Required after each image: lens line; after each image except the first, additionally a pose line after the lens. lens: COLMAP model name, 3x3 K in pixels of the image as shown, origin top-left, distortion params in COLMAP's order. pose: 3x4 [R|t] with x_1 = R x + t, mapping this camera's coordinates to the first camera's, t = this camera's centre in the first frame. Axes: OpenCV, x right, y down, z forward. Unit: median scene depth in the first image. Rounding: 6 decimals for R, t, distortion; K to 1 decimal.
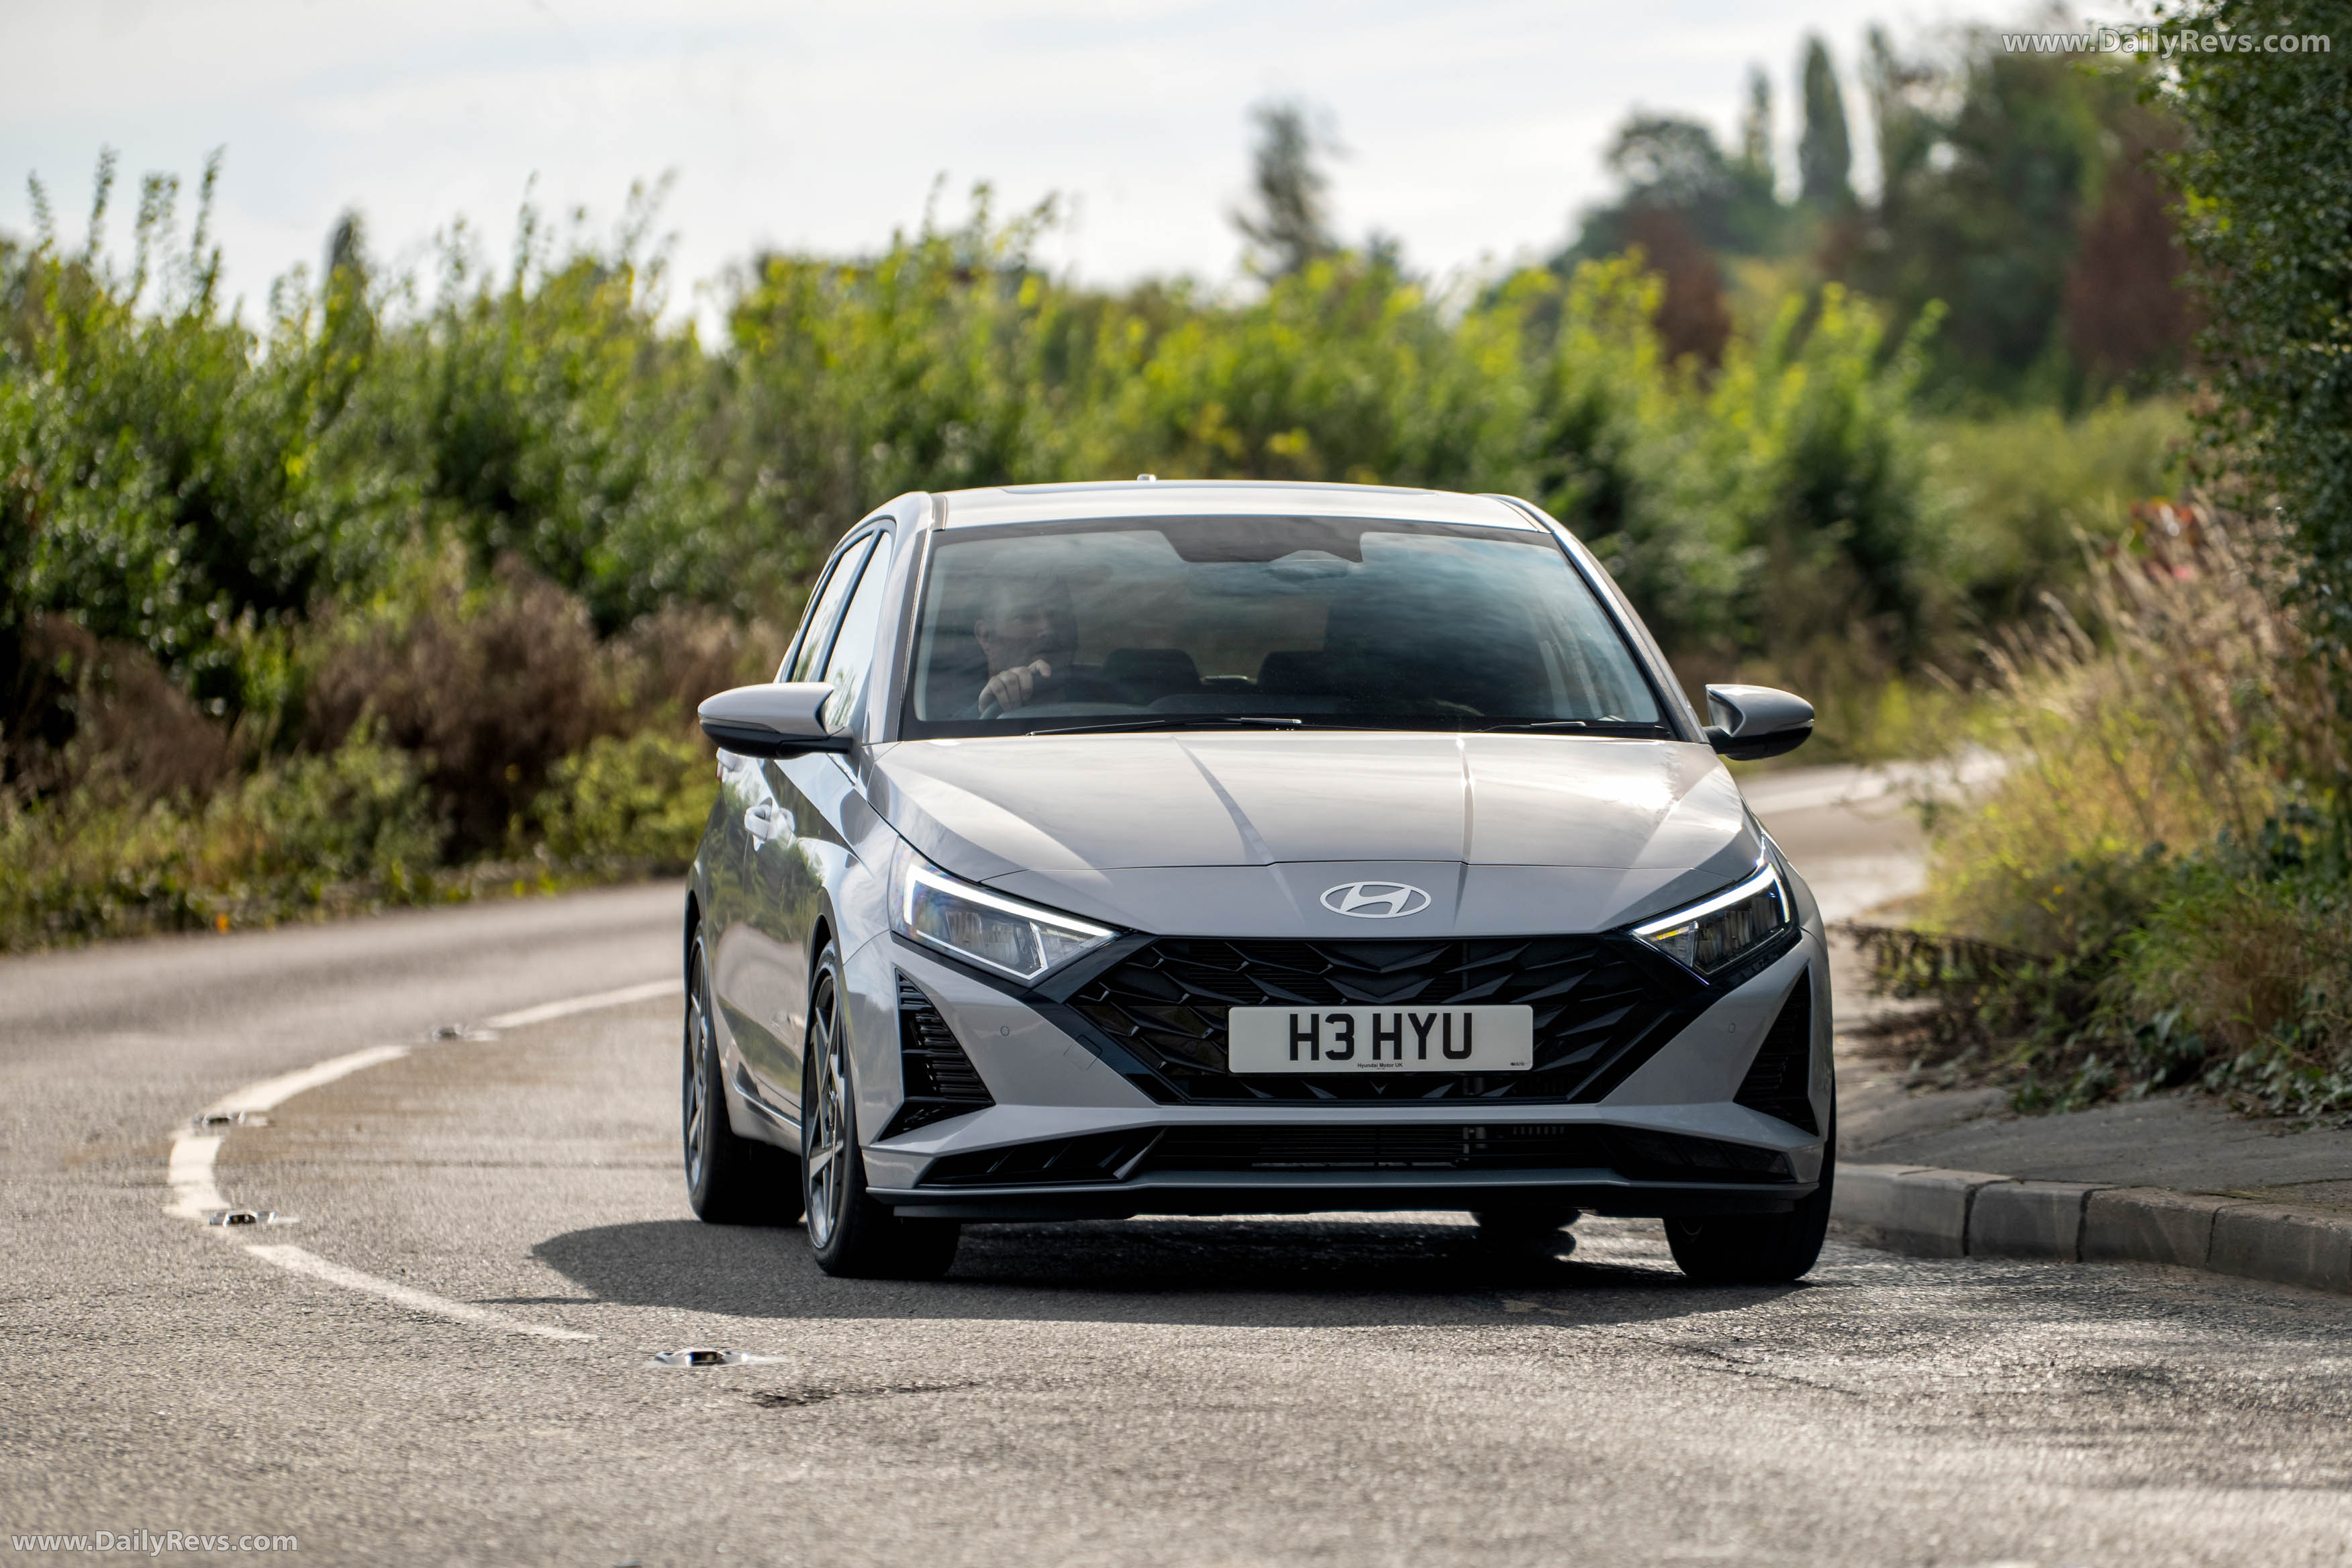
lens RADIAL K [[13847.8, 0, 1168.6], [0, 13847.8, 784.7], [0, 0, 1]] dist [-0.119282, 0.000000]
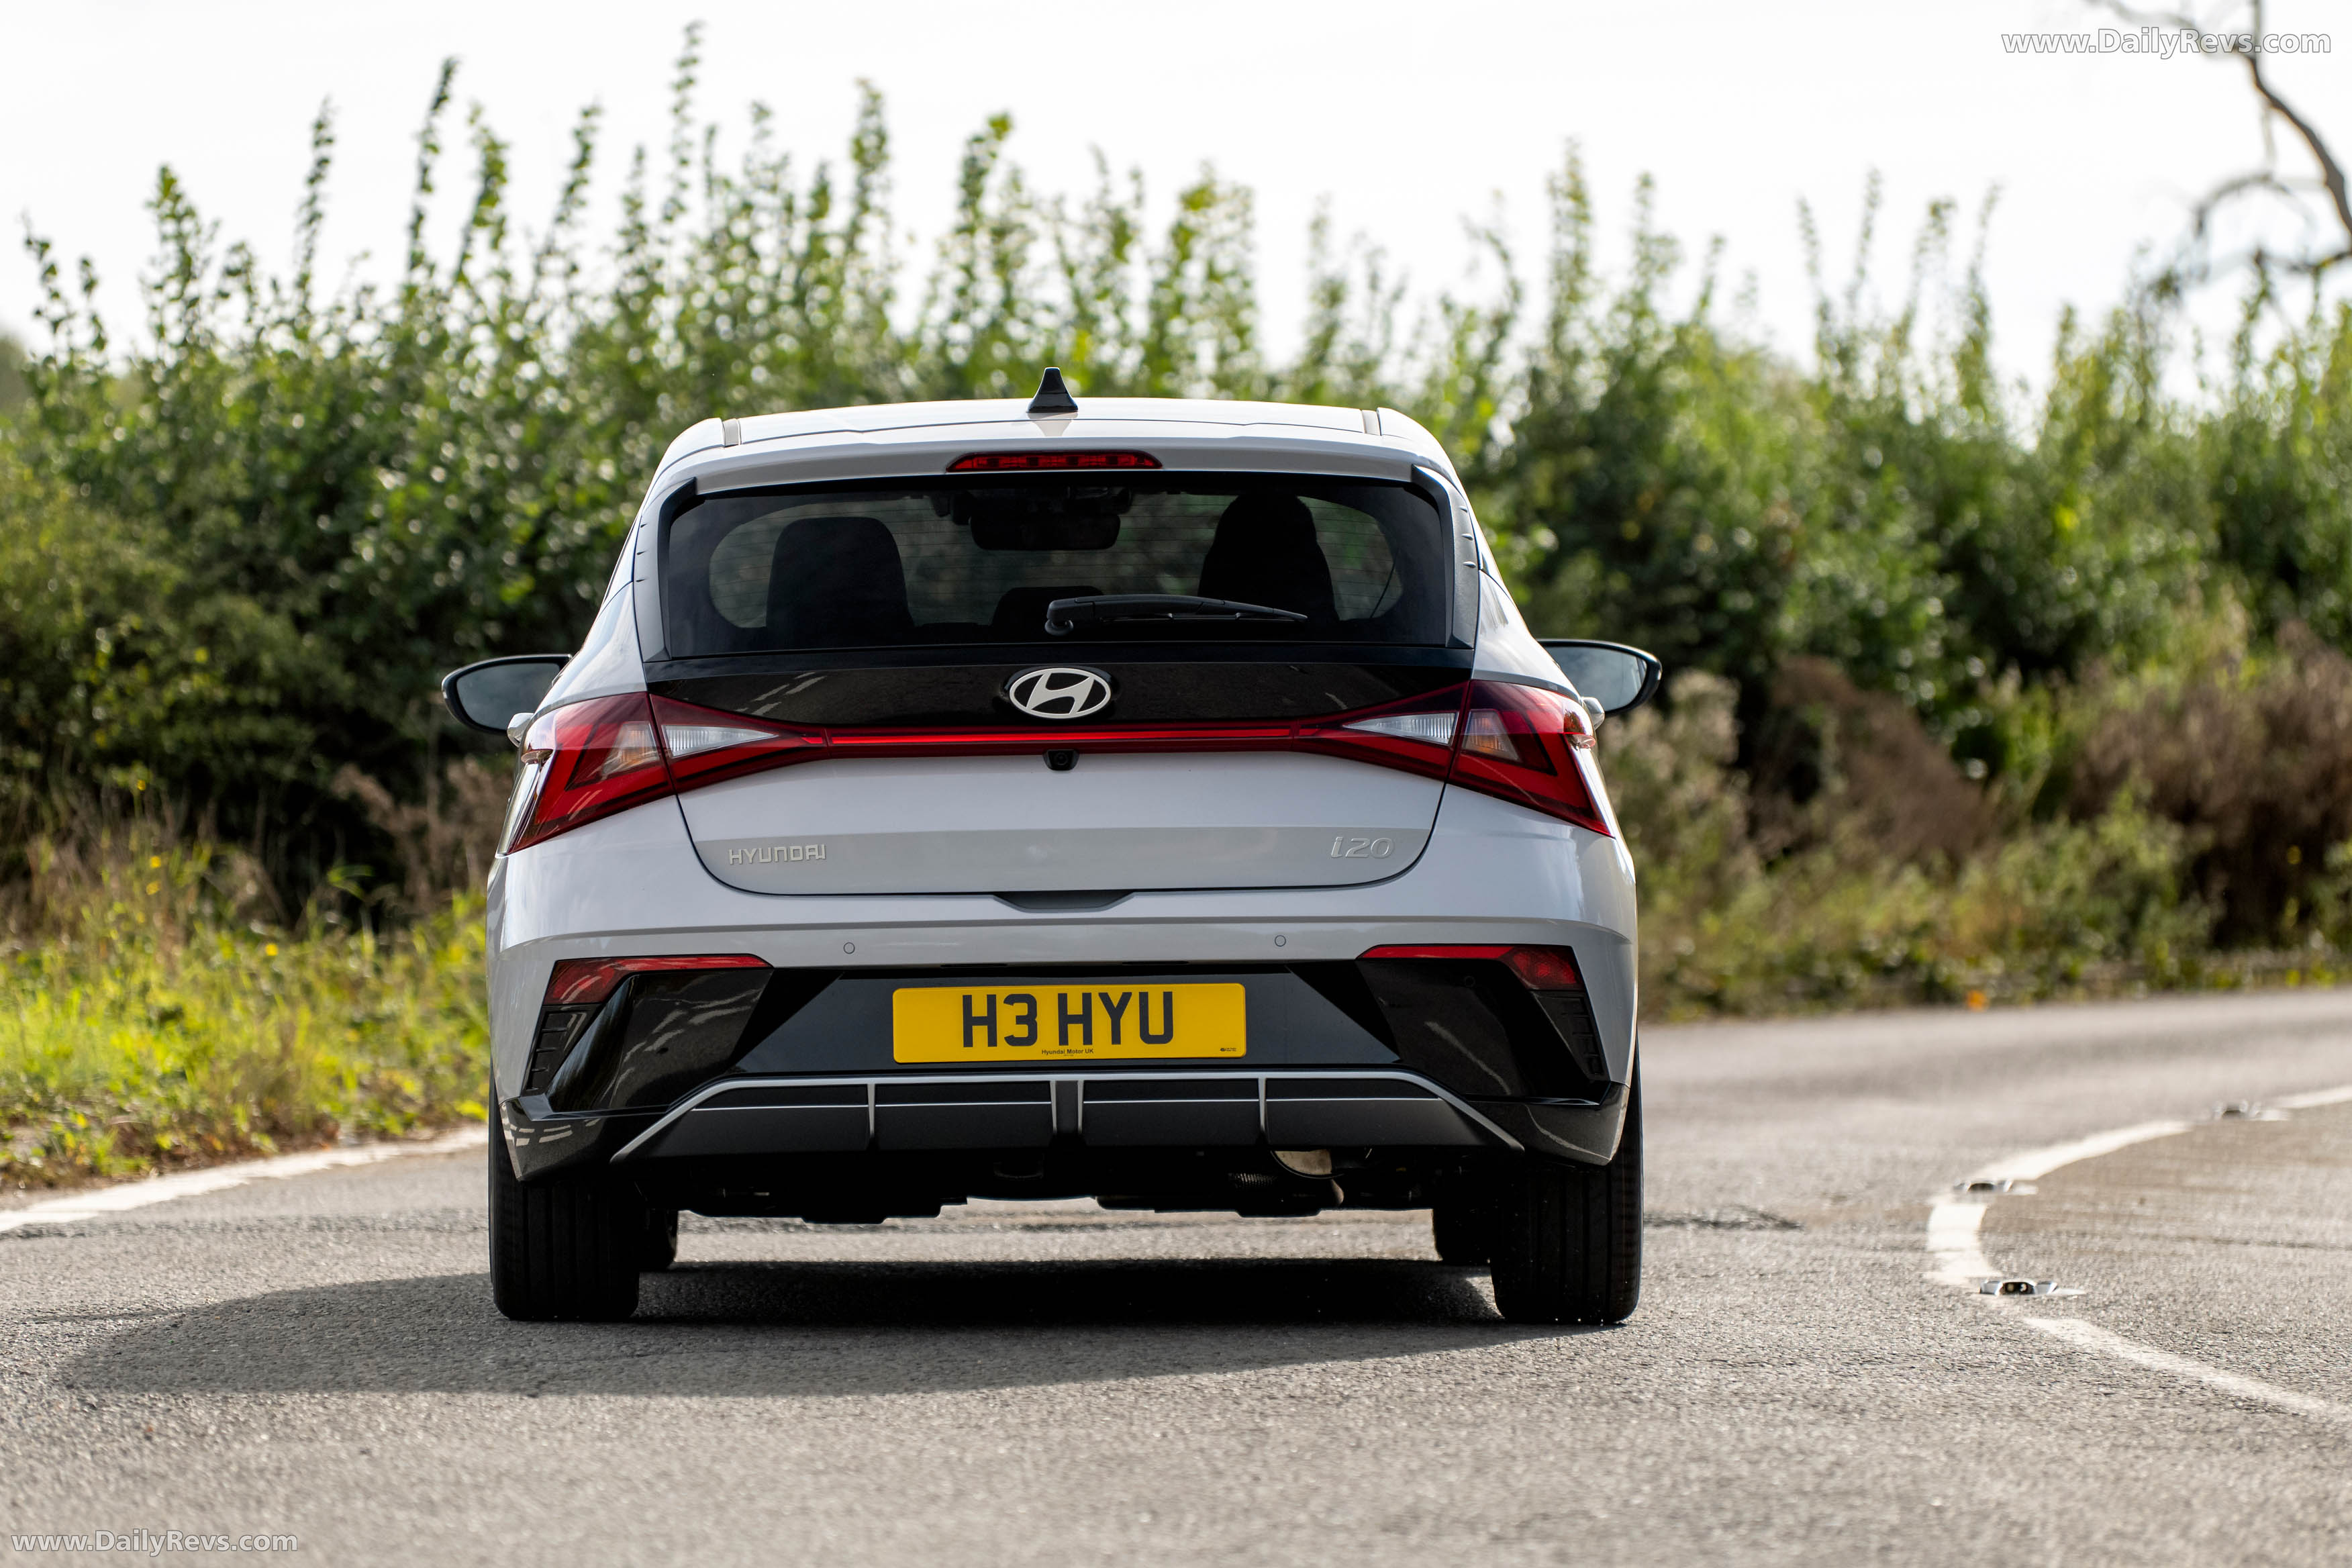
lens RADIAL K [[13847.8, 0, 1181.1], [0, 13847.8, 779.7], [0, 0, 1]] dist [-0.119282, 0.000000]
pose [[0.991527, 0.036162, -0.124765, -0.015667], [-0.037323, 0.999279, -0.006979, 0.009587], [0.124422, 0.011576, 0.992162, 0.181764]]
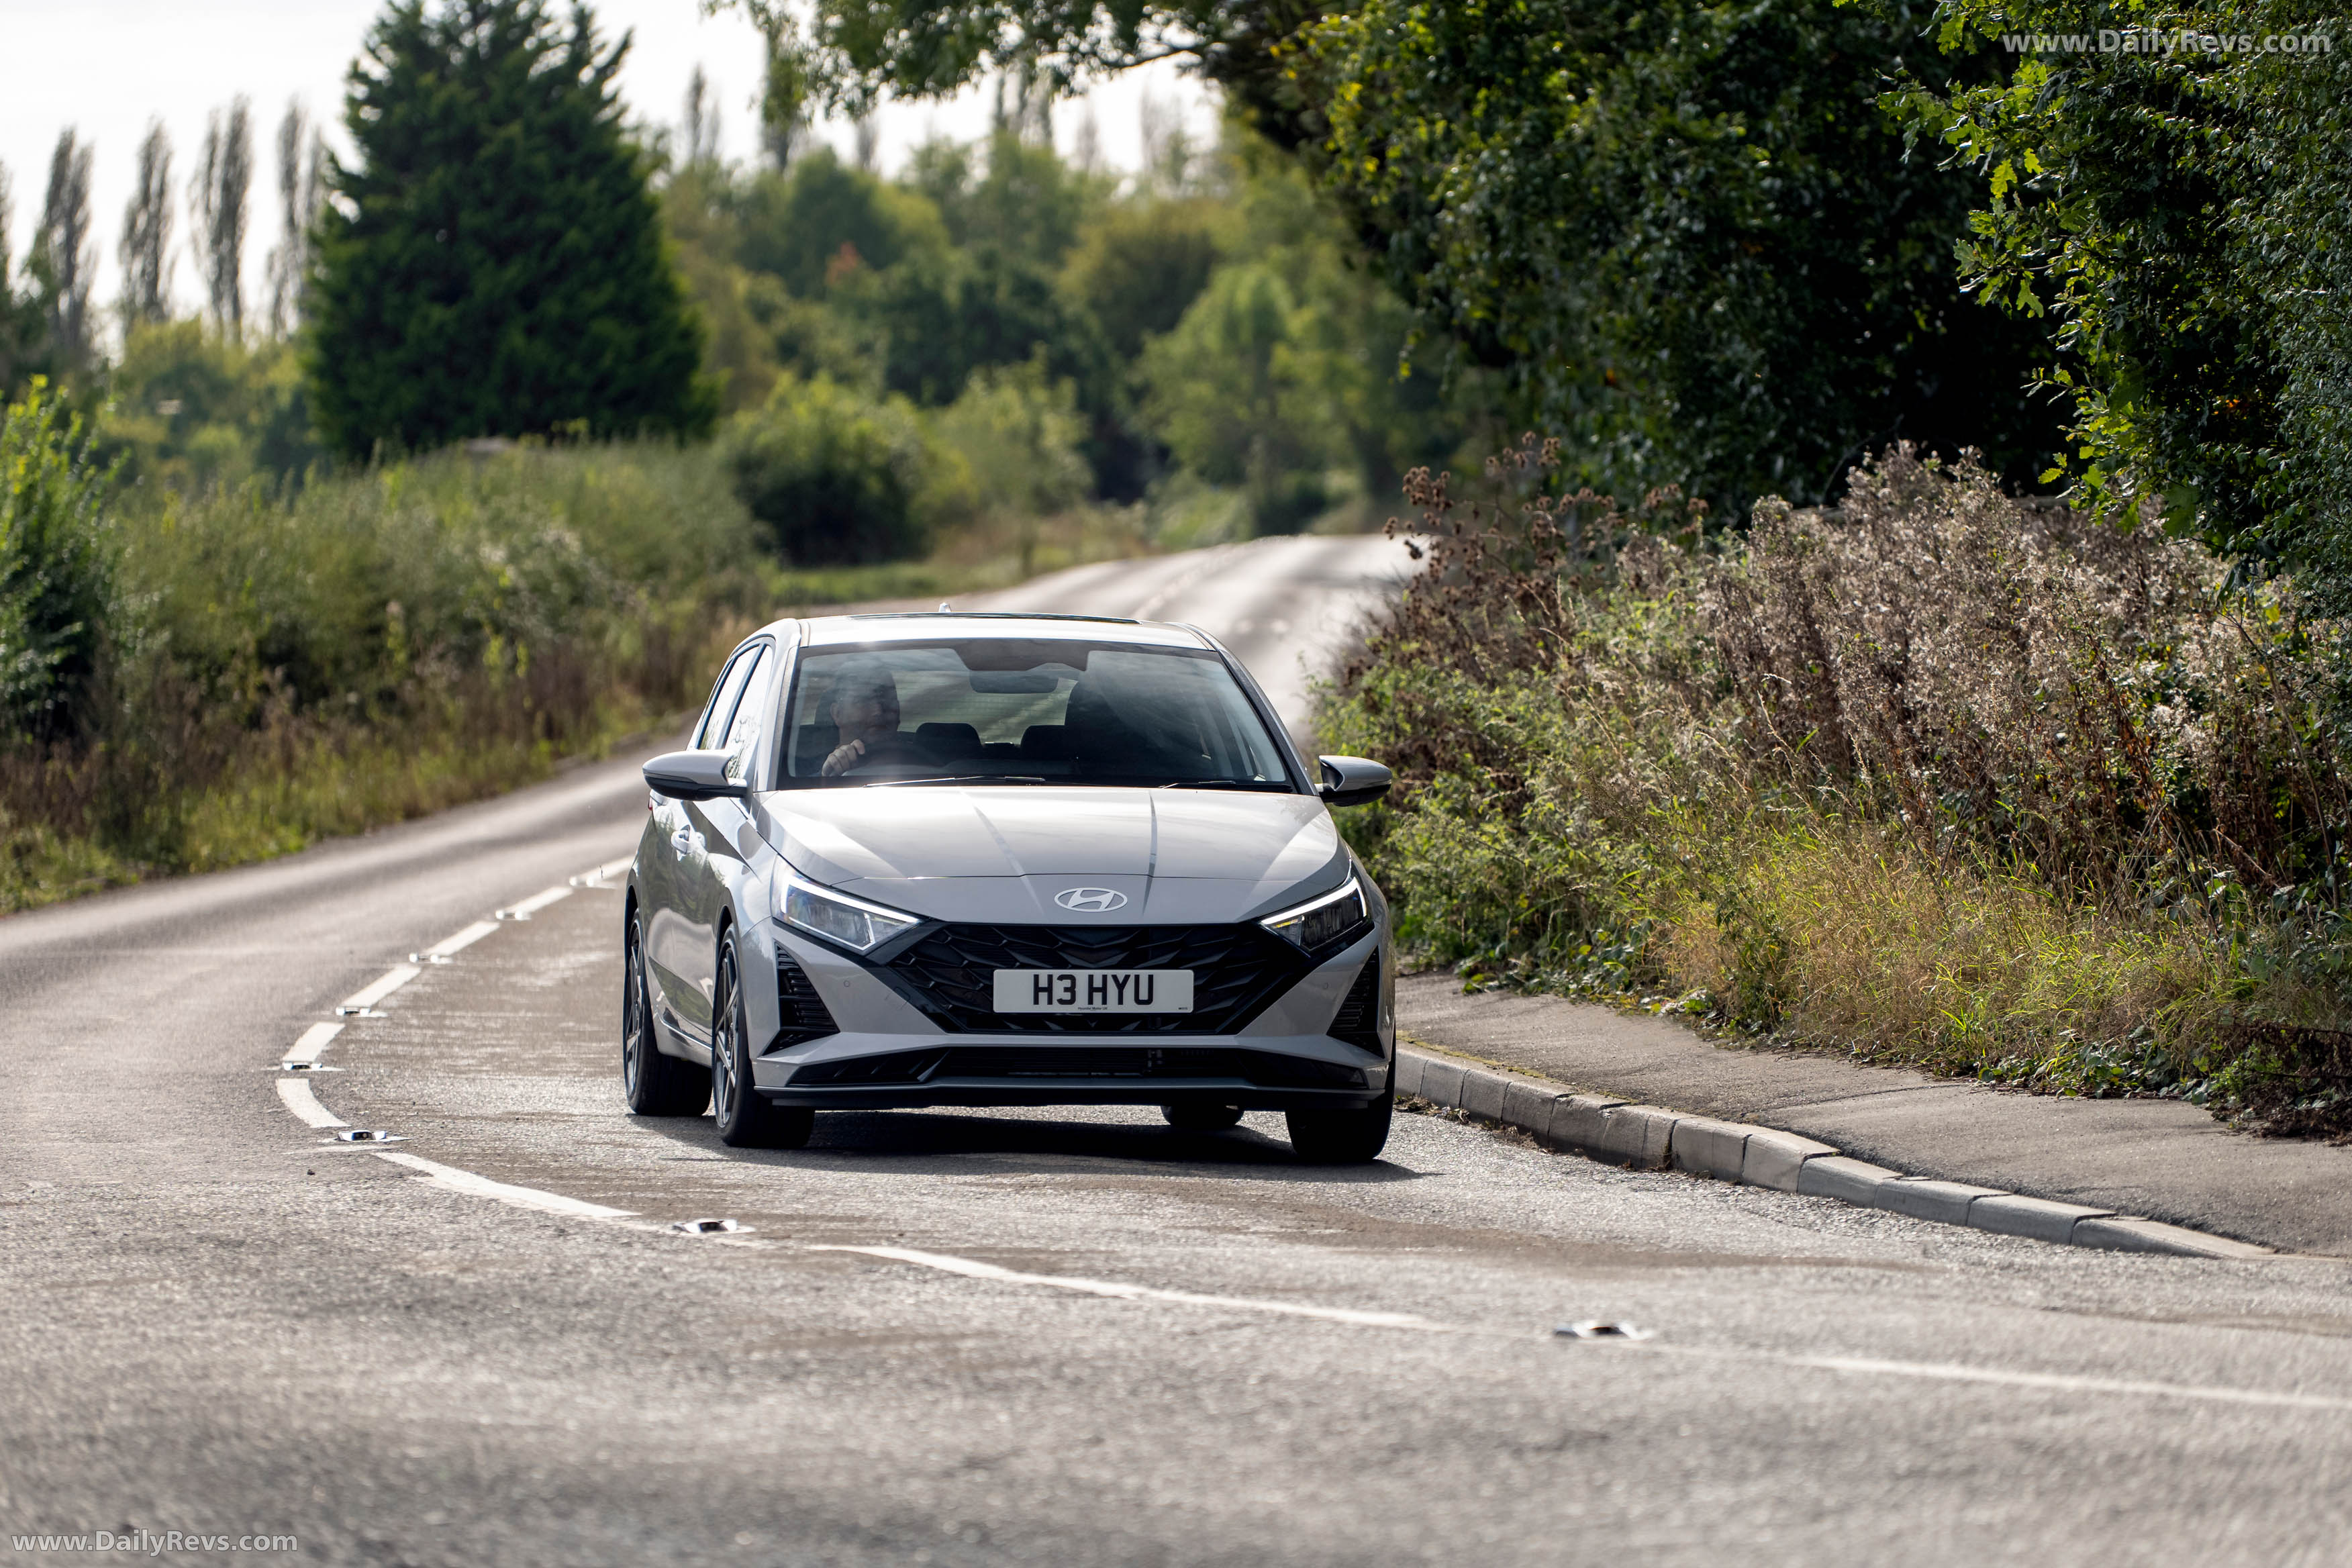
lens RADIAL K [[13847.8, 0, 1174.5], [0, 13847.8, 784.9], [0, 0, 1]] dist [-0.119282, 0.000000]
pose [[0.999912, 0.007989, 0.010574, 0.007664], [-0.008002, 0.999967, 0.001206, -0.005983], [-0.010564, -0.001290, 0.999943, -0.503473]]
